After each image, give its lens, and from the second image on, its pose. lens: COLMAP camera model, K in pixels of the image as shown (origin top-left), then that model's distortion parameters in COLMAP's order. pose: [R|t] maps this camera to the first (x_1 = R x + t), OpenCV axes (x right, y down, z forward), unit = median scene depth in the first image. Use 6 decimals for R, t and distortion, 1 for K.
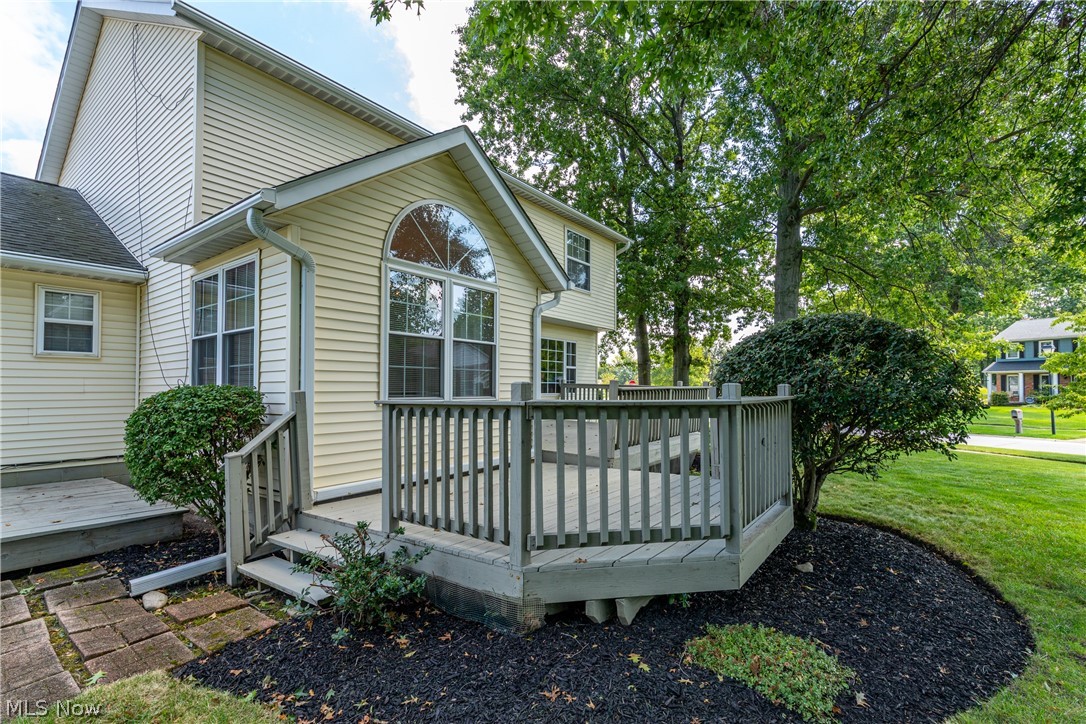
lens RADIAL K [[488.1, 0, 541.5], [0, 488.1, 370.8], [0, 0, 1]] dist [0.000599, 0.000119]
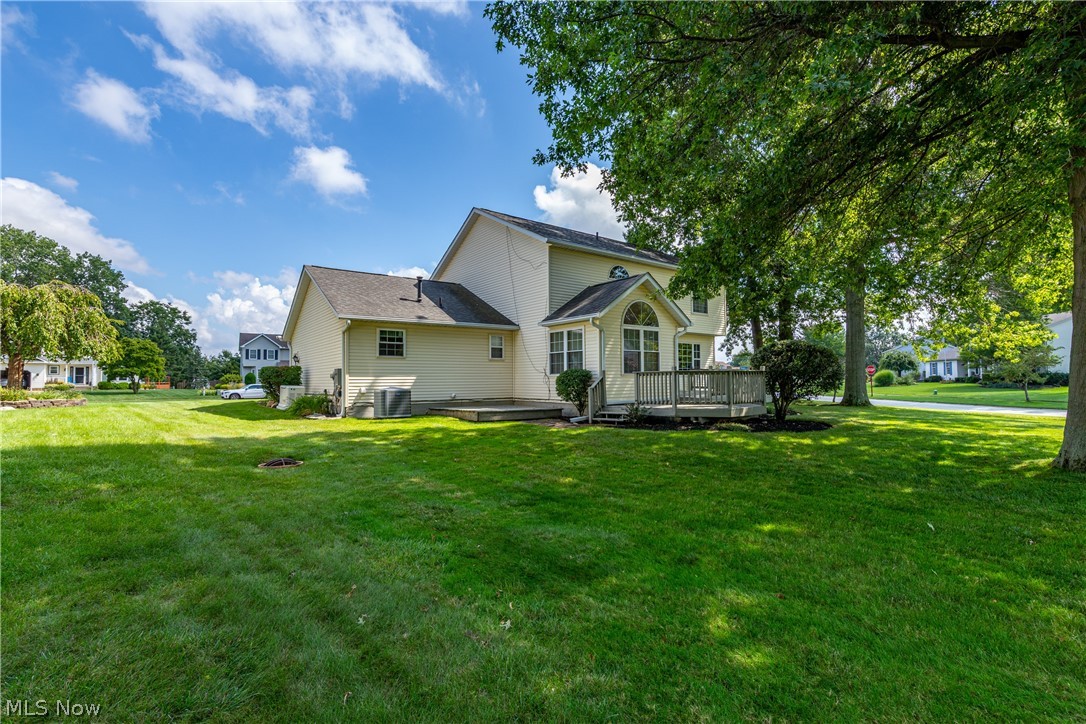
lens RADIAL K [[488.1, 0, 543.4], [0, 488.1, 366.7], [0, 0, 1]] dist [0.000599, 0.000119]
pose [[0.963479, -0.014806, -0.267373, -0.000386], [0.018275, 0.999778, 0.010493, -0.014038], [0.267159, -0.014996, 0.963536, -1.383853]]
